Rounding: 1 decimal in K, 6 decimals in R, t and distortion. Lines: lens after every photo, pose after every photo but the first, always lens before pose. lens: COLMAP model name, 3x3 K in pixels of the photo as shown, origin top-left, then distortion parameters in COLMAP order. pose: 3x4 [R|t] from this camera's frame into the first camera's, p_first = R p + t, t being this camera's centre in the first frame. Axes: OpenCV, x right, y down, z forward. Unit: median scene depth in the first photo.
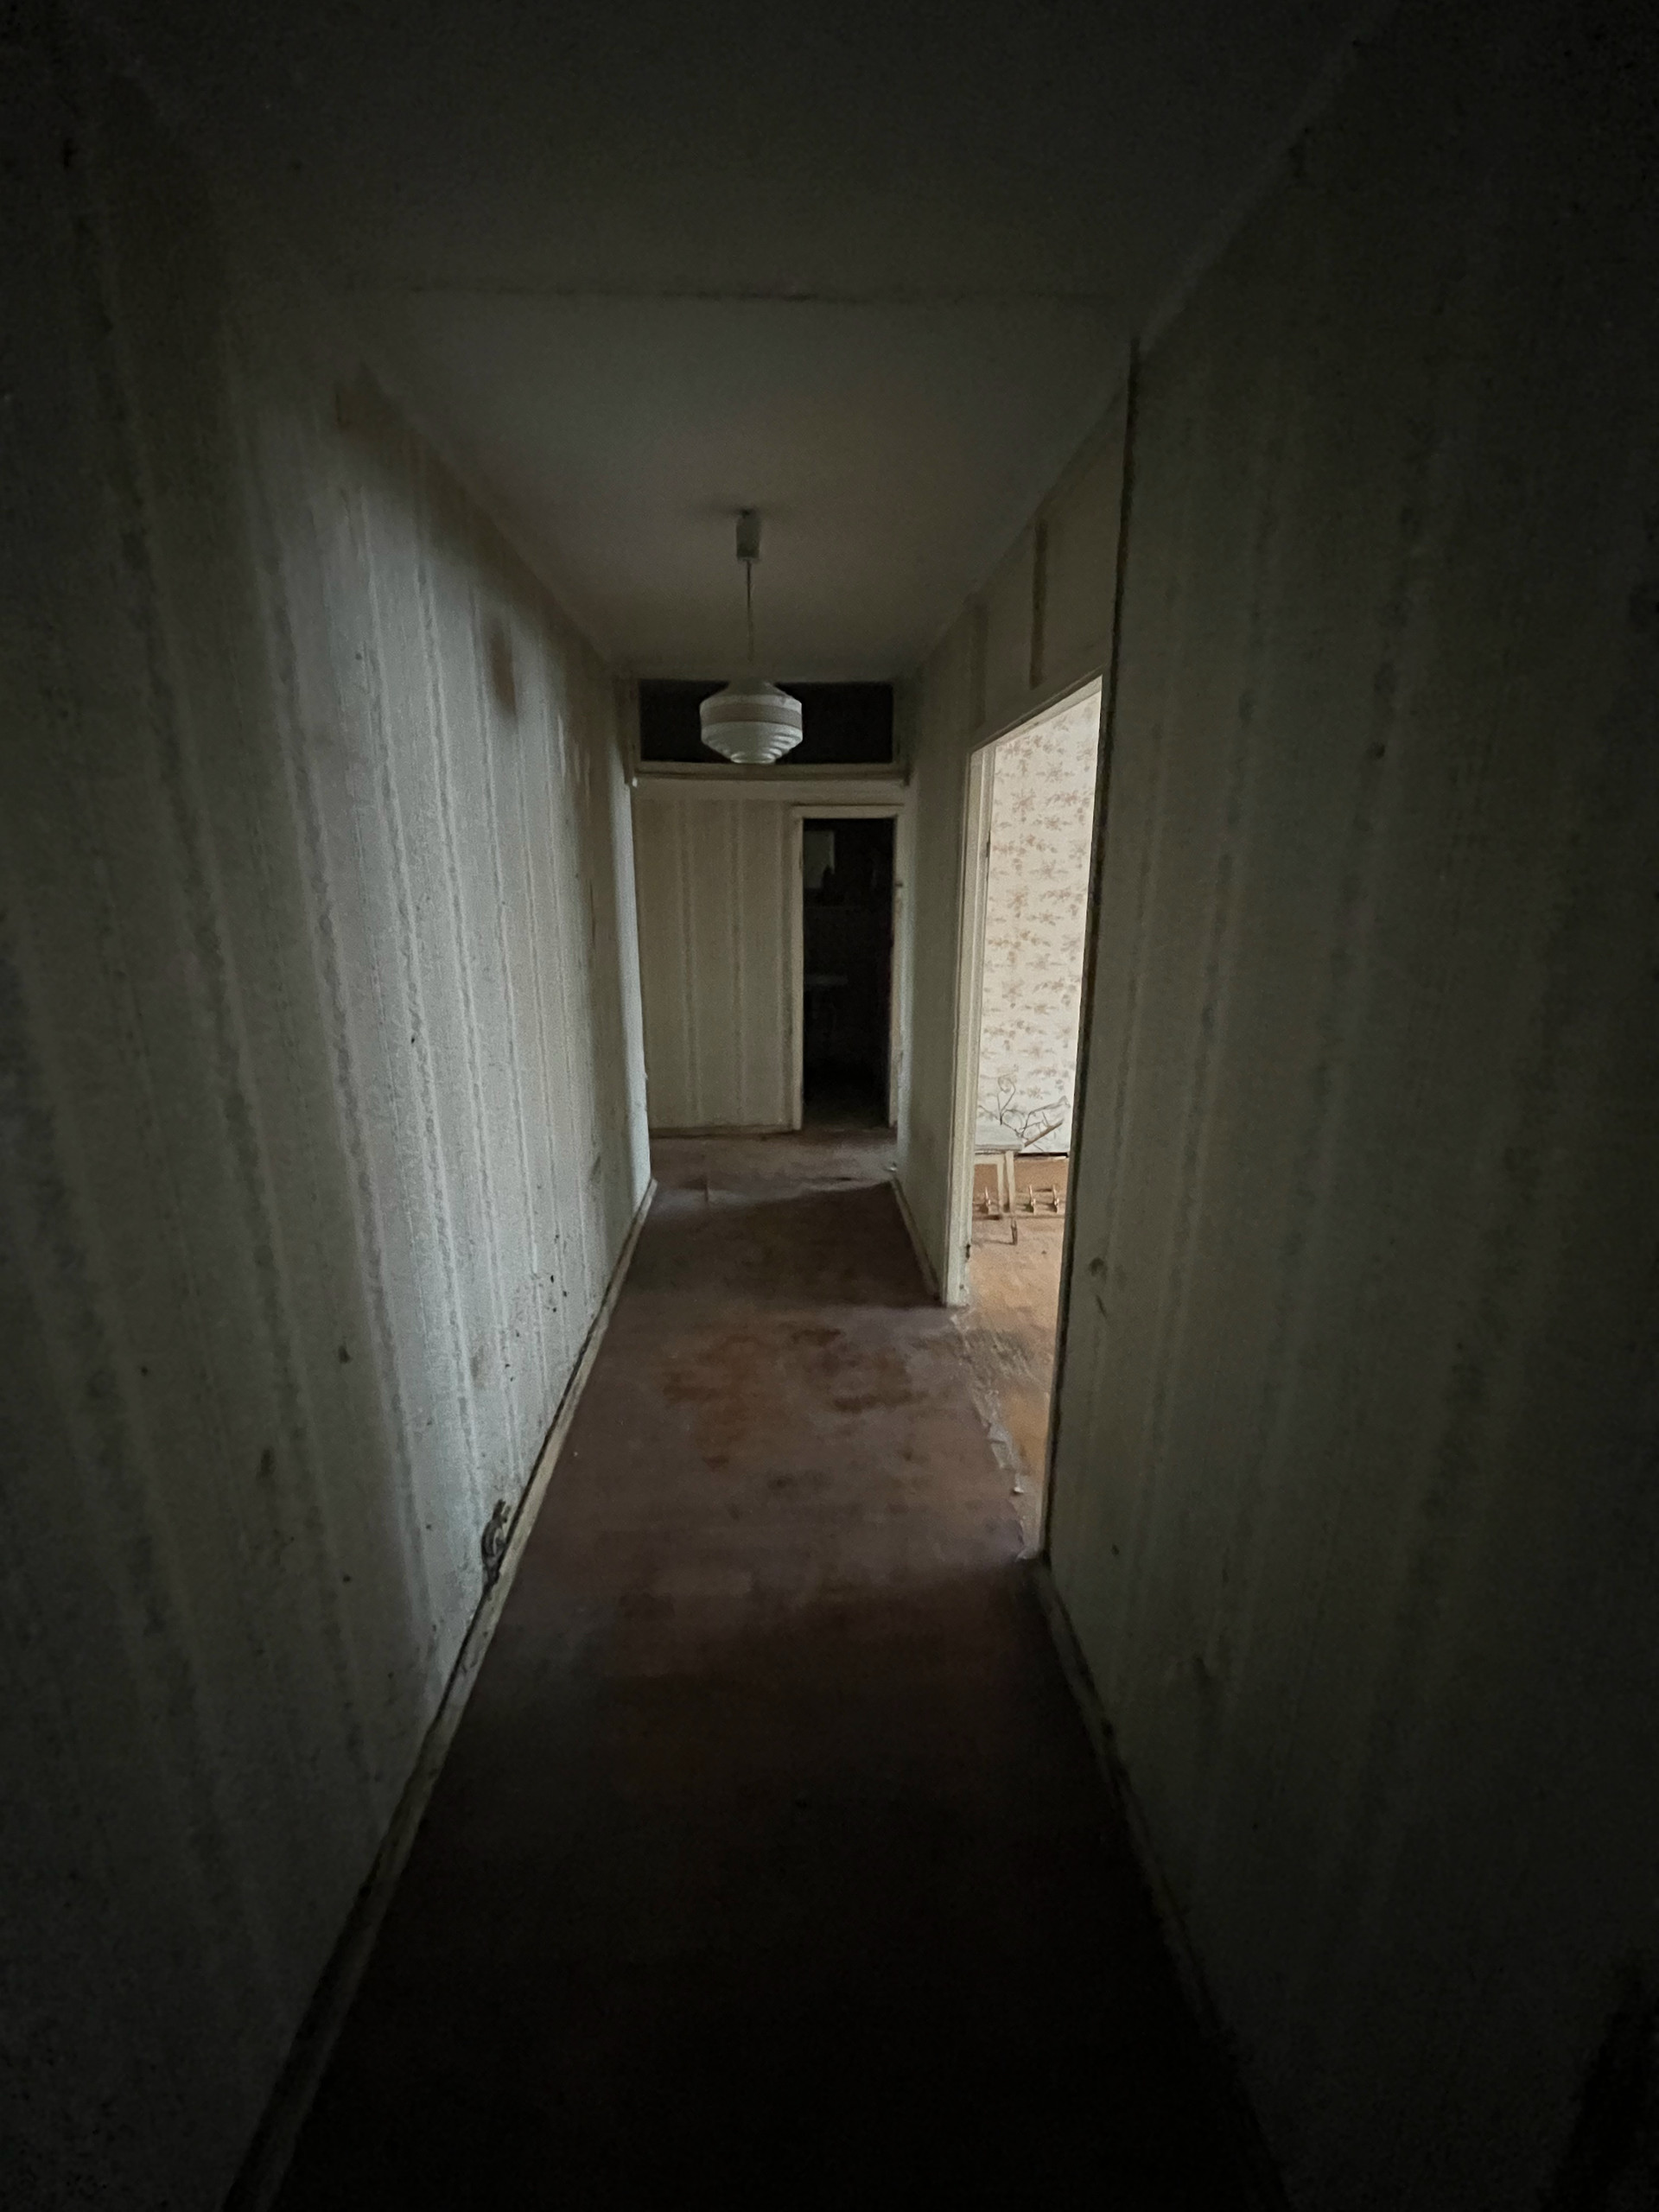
lens RADIAL K [[890.5, 0, 824.6], [0, 890.5, 1097.7], [0, 0, 1]] dist [-0.002871, 0.000154]
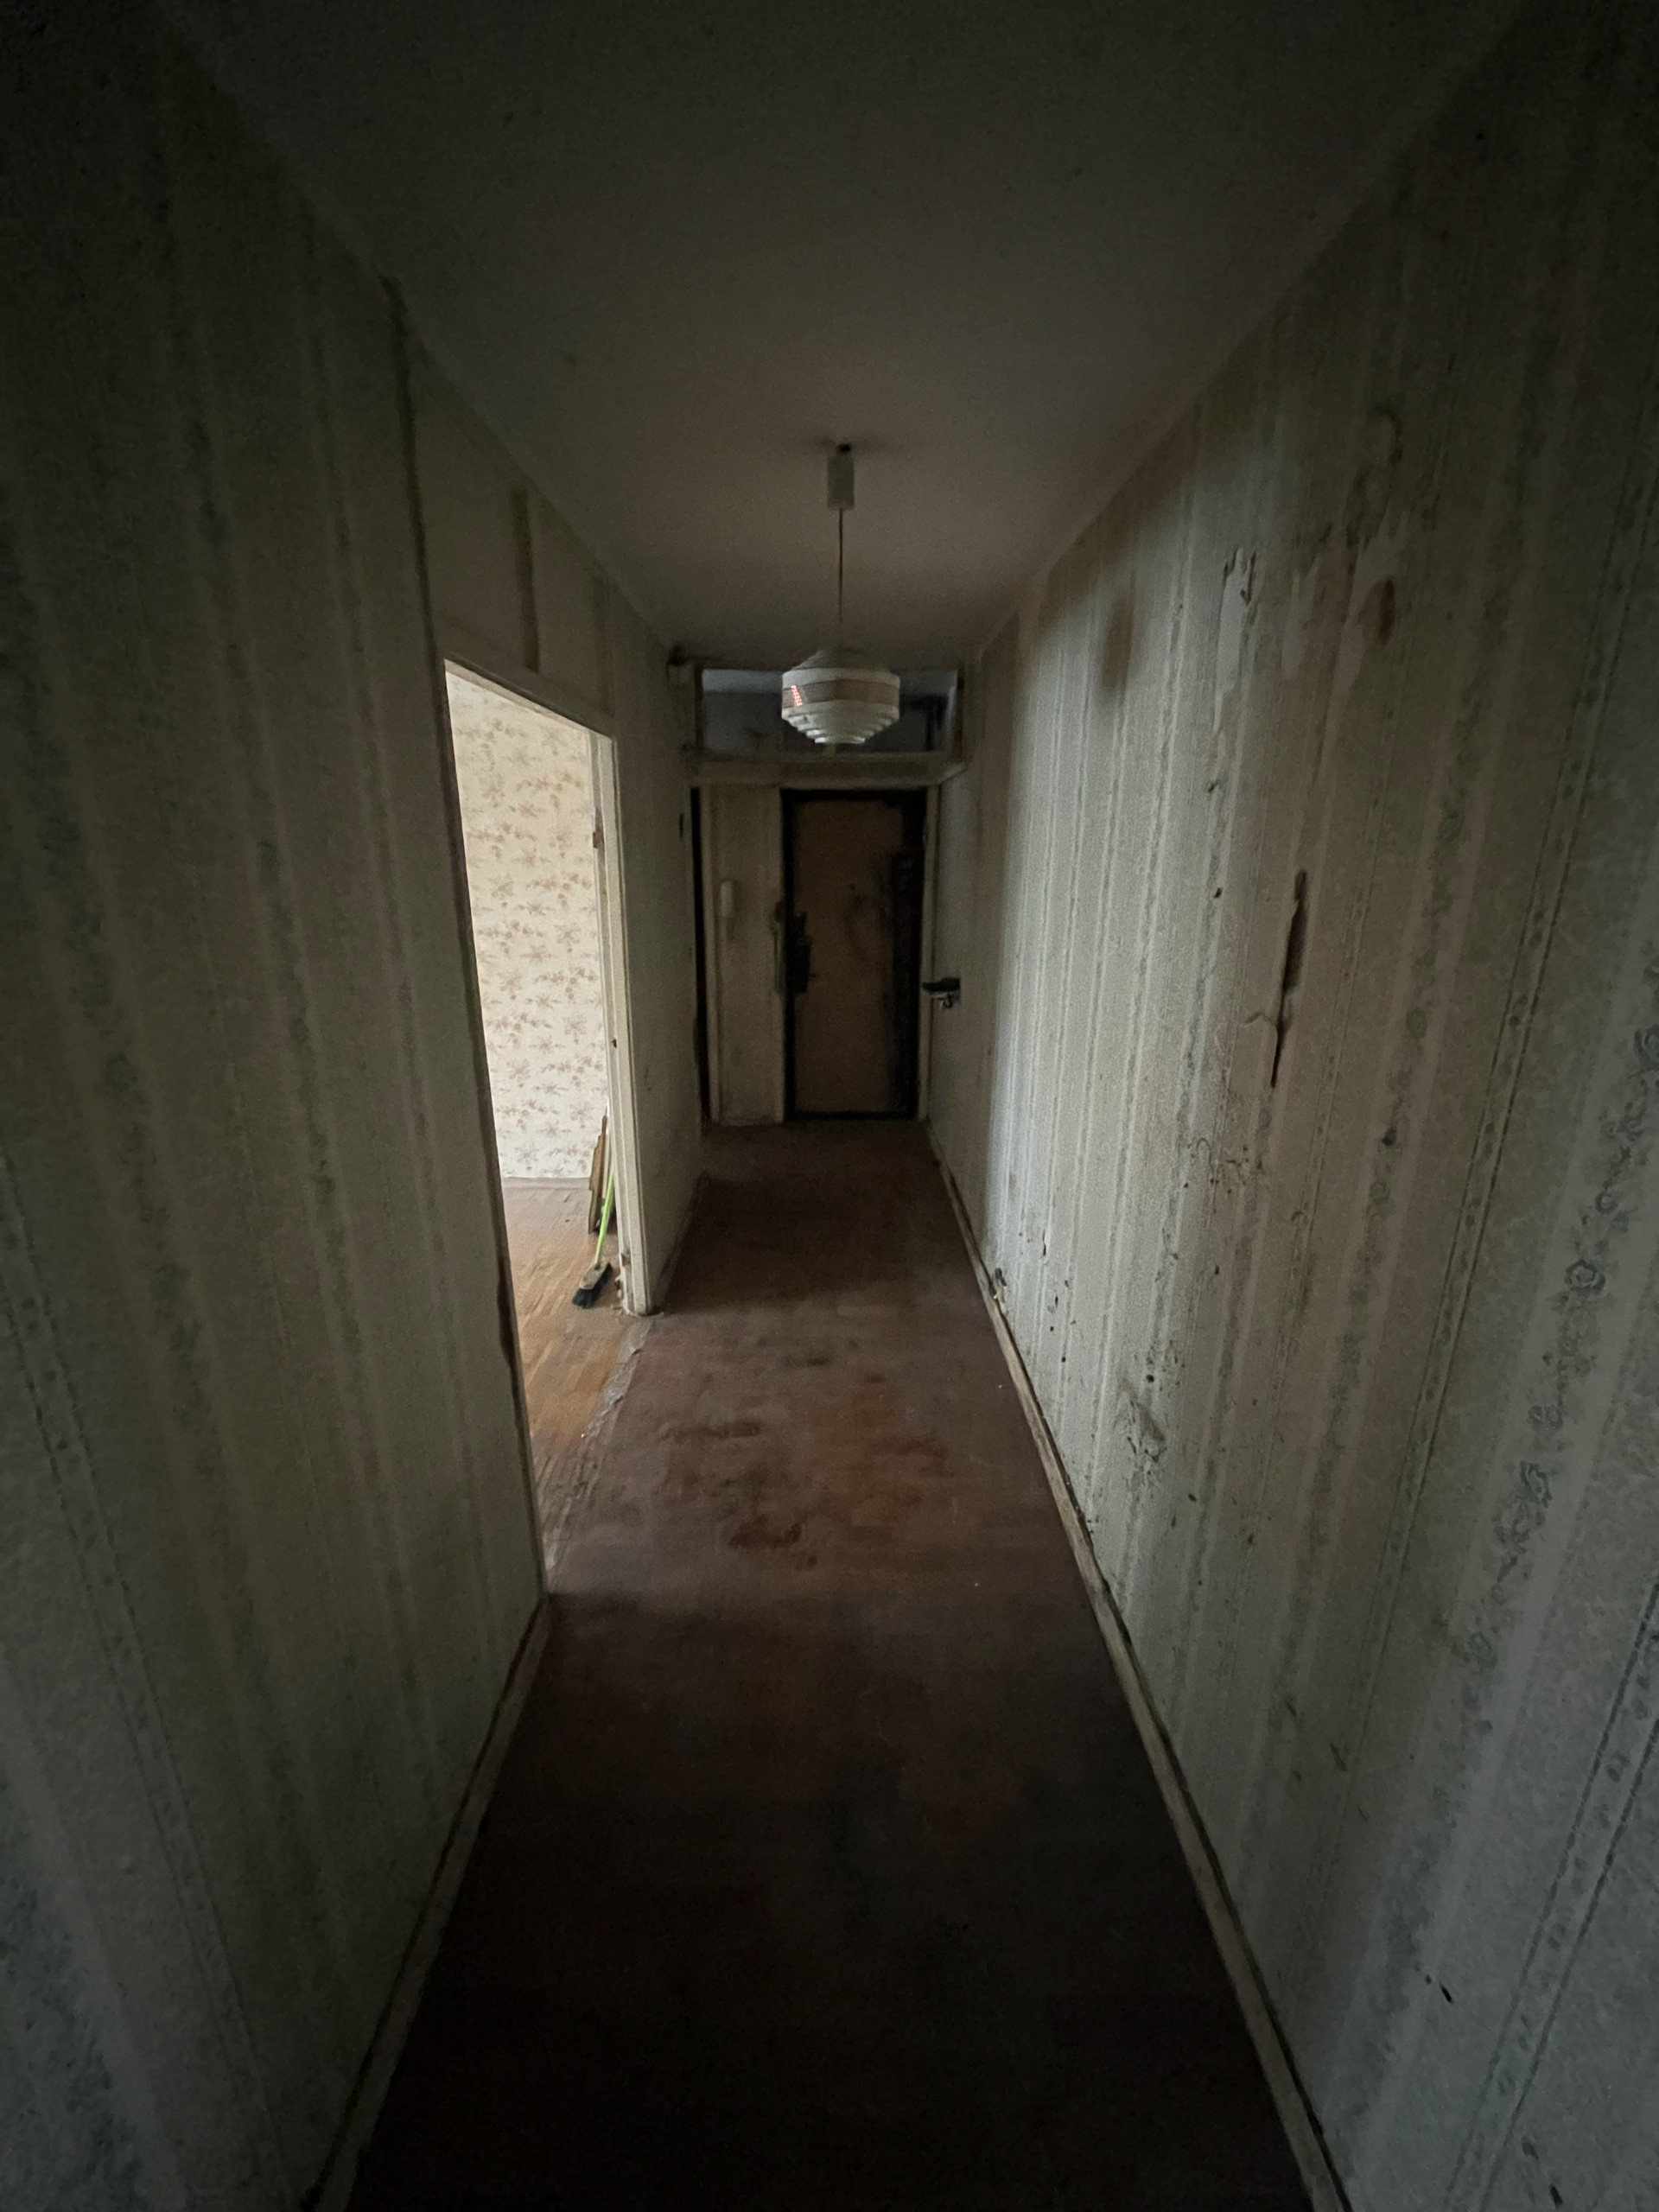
lens RADIAL K [[890.5, 0, 823.2], [0, 890.5, 1114.2], [0, 0, 1]] dist [-0.002871, 0.000154]
pose [[-0.998172, -0.024524, 0.055230, -0.099217], [0.007689, 0.854982, 0.518600, -0.439504], [-0.059938, 0.518077, -0.853231, 1.643340]]
